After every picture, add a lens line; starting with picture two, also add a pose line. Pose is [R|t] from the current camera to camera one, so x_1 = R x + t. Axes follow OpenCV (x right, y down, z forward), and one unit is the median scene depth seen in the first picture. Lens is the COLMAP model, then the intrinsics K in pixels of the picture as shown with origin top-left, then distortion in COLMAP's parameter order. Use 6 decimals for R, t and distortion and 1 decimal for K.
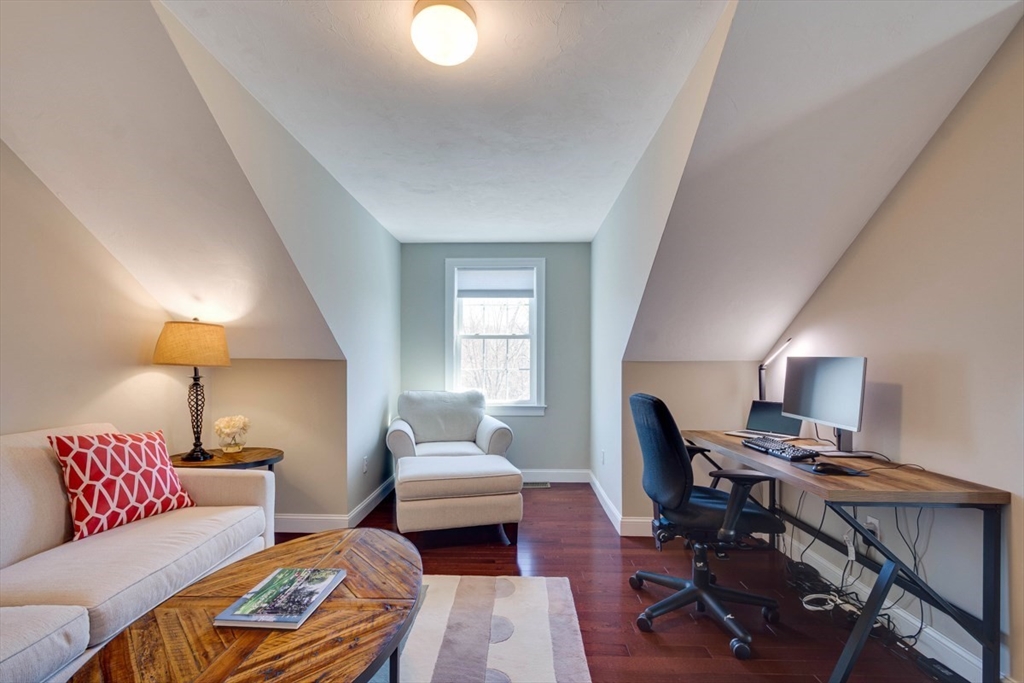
lens RADIAL K [[449.1, 0, 508.9], [0, 449.1, 363.1], [0, 0, 1]] dist [0.007894, -0.000299]
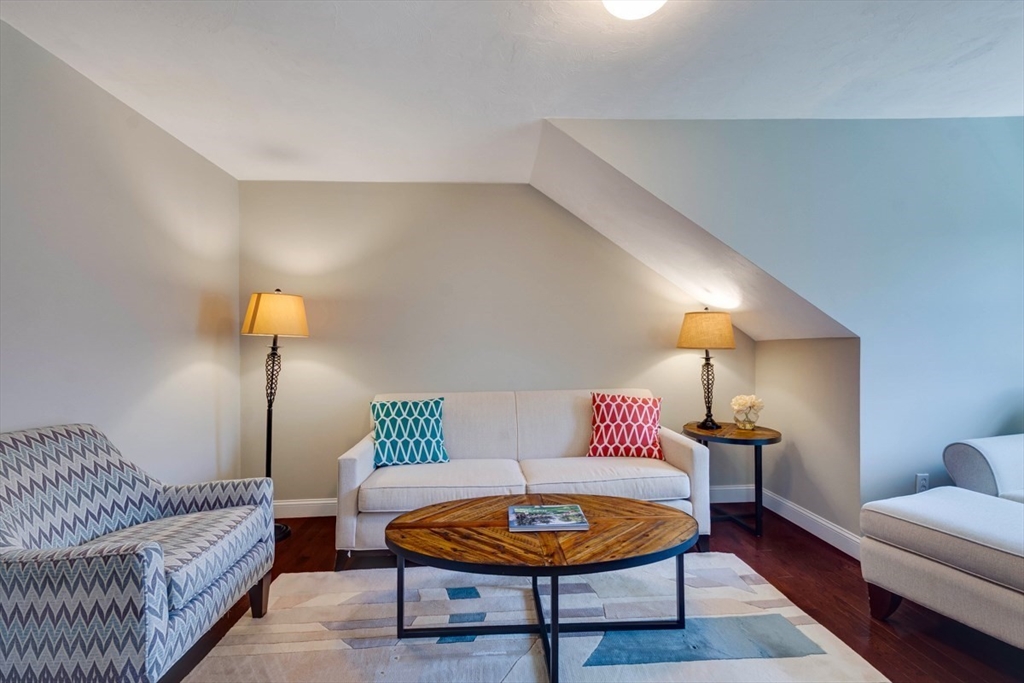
lens RADIAL K [[451.6, 0, 511.8], [0, 451.6, 350.3], [0, 0, 1]] dist [0.010904, -0.000804]
pose [[0.091440, -0.005337, -0.995796, 0.521596], [0.022777, 0.999735, -0.003267, 0.004696], [0.995550, -0.022382, 0.091538, 0.466812]]
